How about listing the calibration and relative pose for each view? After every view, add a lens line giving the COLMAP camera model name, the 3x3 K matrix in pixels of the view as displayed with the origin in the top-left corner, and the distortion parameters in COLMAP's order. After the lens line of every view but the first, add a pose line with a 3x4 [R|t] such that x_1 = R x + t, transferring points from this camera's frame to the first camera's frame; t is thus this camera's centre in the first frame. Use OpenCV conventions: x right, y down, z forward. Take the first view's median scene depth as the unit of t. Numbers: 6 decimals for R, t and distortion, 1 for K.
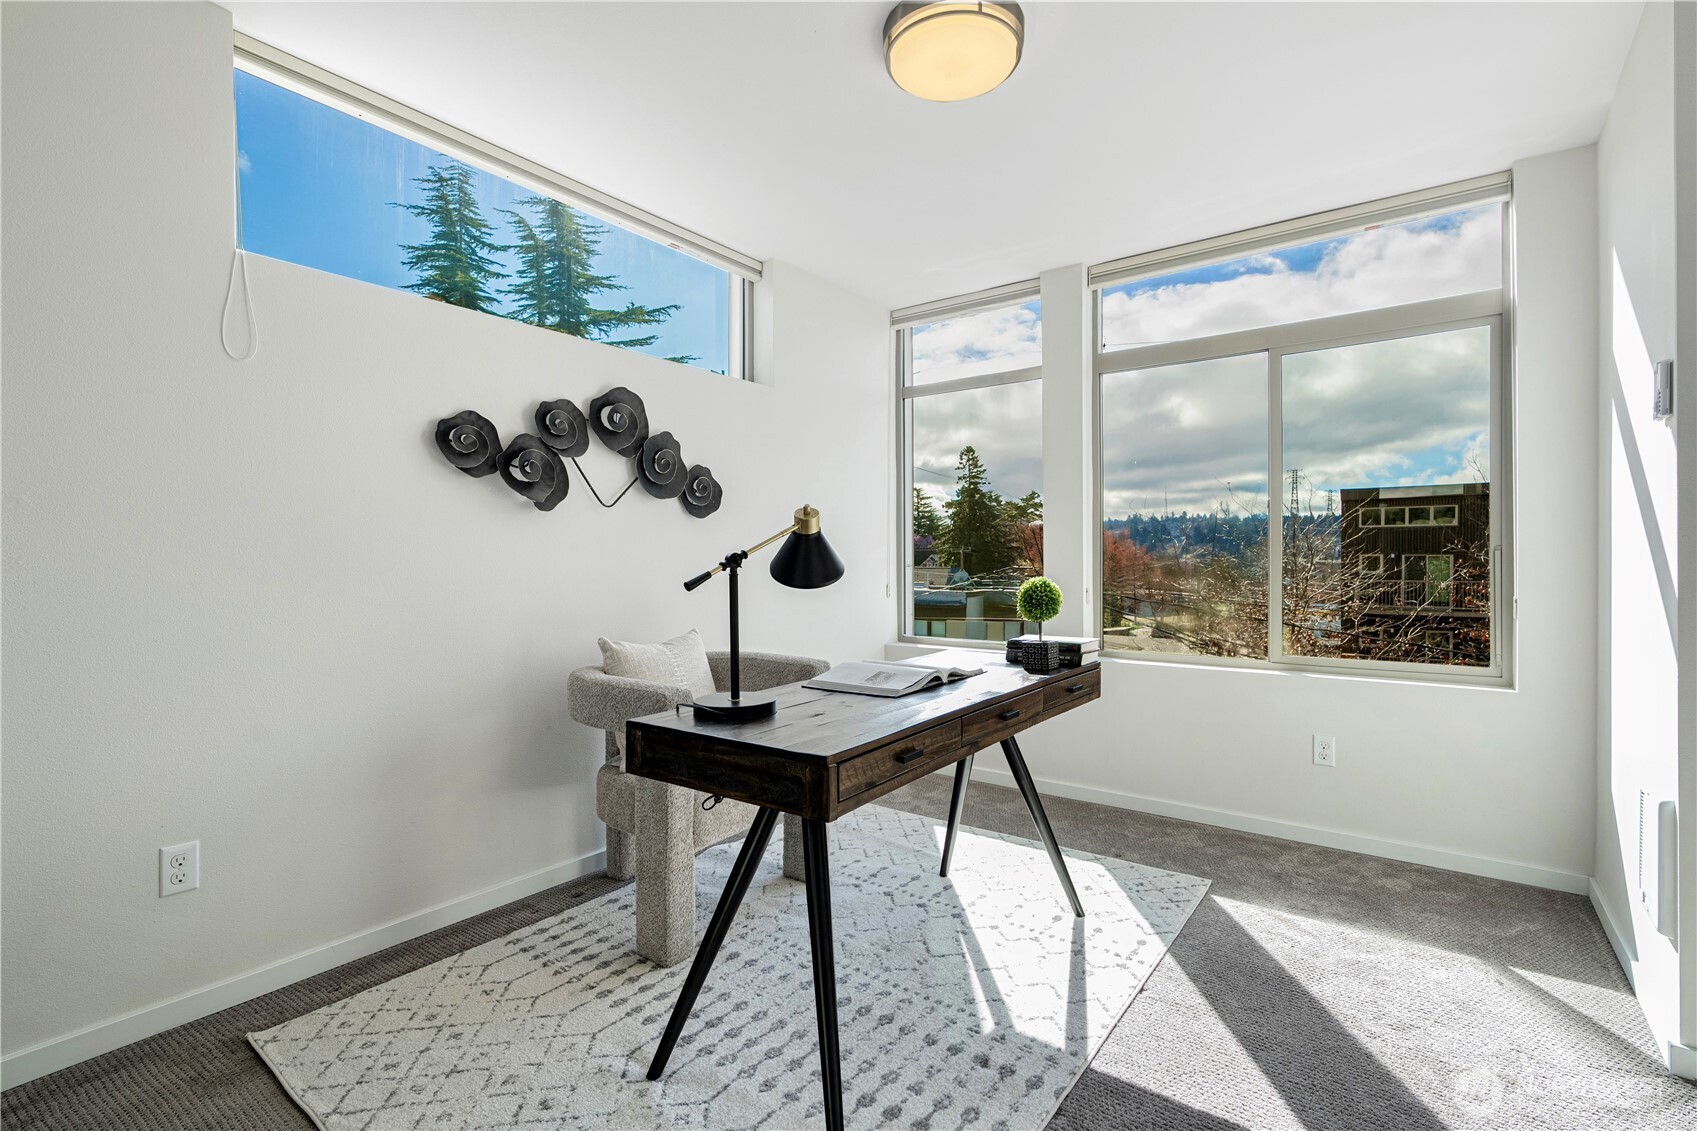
lens RADIAL K [[772.4, 0, 879.1], [0, 772.4, 556.5], [0, 0, 1]] dist [-0.002670, 0.000053]
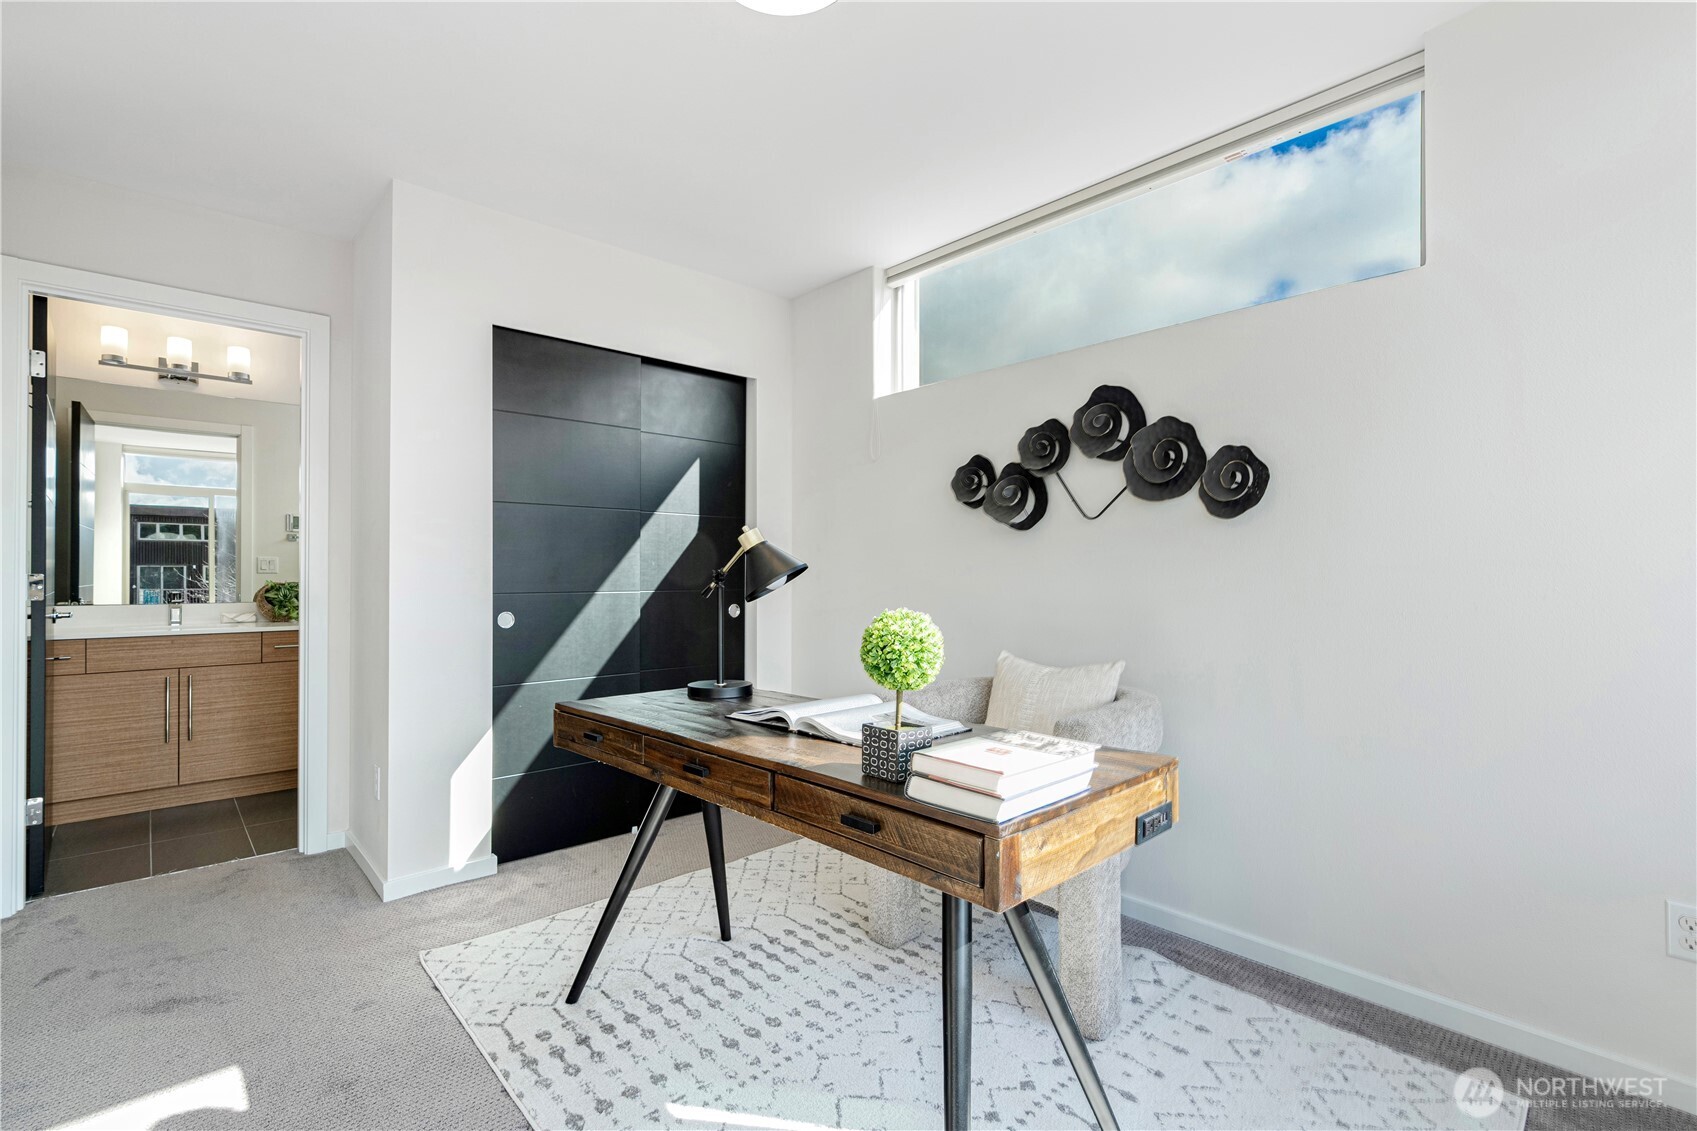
lens RADIAL K [[801.7, 0, 848.5], [0, 801.7, 565.5], [0, 0, 1]] dist [0.002887, 0.000353]
pose [[-0.222484, -0.010492, -0.974880, 0.707982], [-0.001457, 0.999945, -0.010429, 0.003132], [0.974935, -0.000900, -0.222487, 0.997242]]
